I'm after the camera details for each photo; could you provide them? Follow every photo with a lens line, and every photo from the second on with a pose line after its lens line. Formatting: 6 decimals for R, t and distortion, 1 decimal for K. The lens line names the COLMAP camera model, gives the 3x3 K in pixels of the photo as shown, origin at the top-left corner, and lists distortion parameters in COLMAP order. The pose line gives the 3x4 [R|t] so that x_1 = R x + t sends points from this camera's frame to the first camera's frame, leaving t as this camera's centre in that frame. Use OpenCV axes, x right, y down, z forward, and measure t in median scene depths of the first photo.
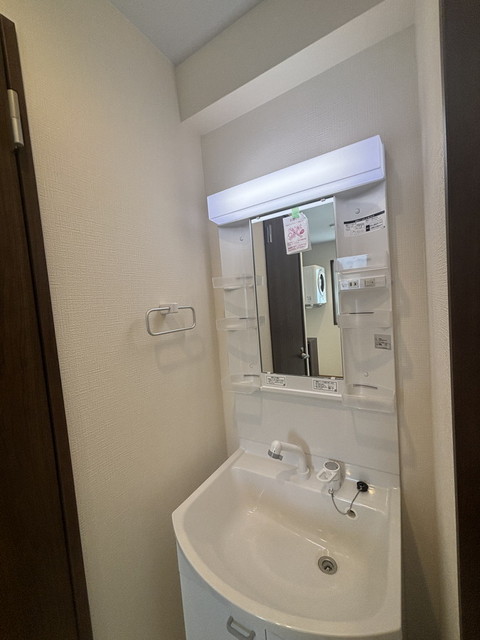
lens RADIAL K [[256.9, 0, 240.8], [0, 256.9, 322.7], [0, 0, 1]] dist [0.004164, 0.000230]
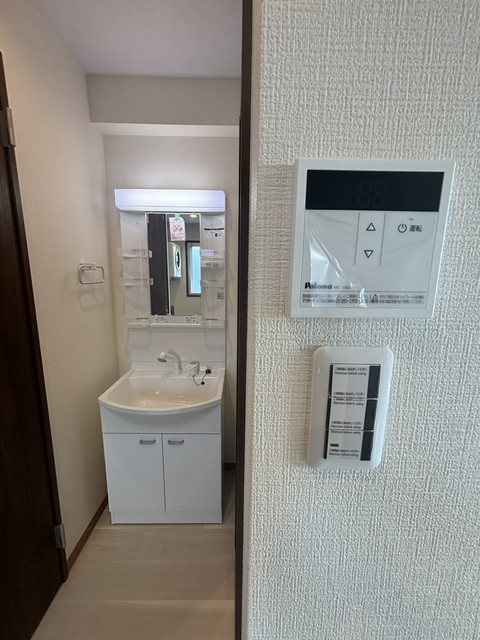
lens RADIAL K [[256.9, 0, 239.2], [0, 256.9, 317.1], [0, 0, 1]] dist [0.004164, 0.000230]
pose [[0.843310, 0.005050, 0.537403, -0.340040], [-0.044605, 0.997164, 0.060625, 0.100440], [-0.535573, -0.075096, 0.841144, -0.656665]]
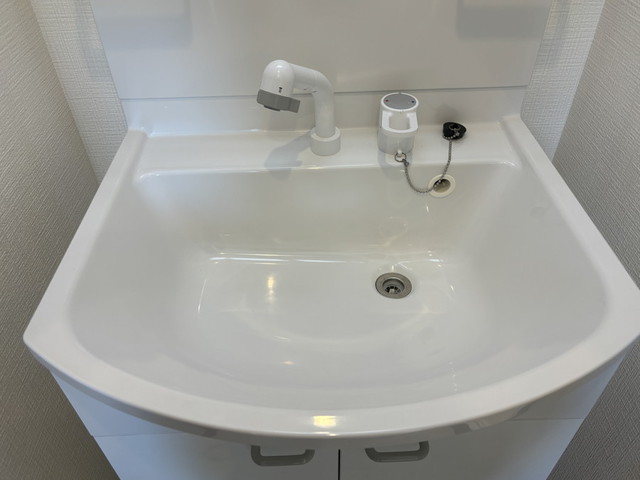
lens RADIAL K [[493.4, 0, 319.4], [0, 493.4, 242.2], [0, 0, 1]] dist [0.045166, -0.039900]
pose [[0.837807, -0.309154, 0.450004, -0.175493], [-0.010165, 0.815257, 0.579010, 0.271122], [-0.545872, -0.489673, 0.679885, 0.404749]]
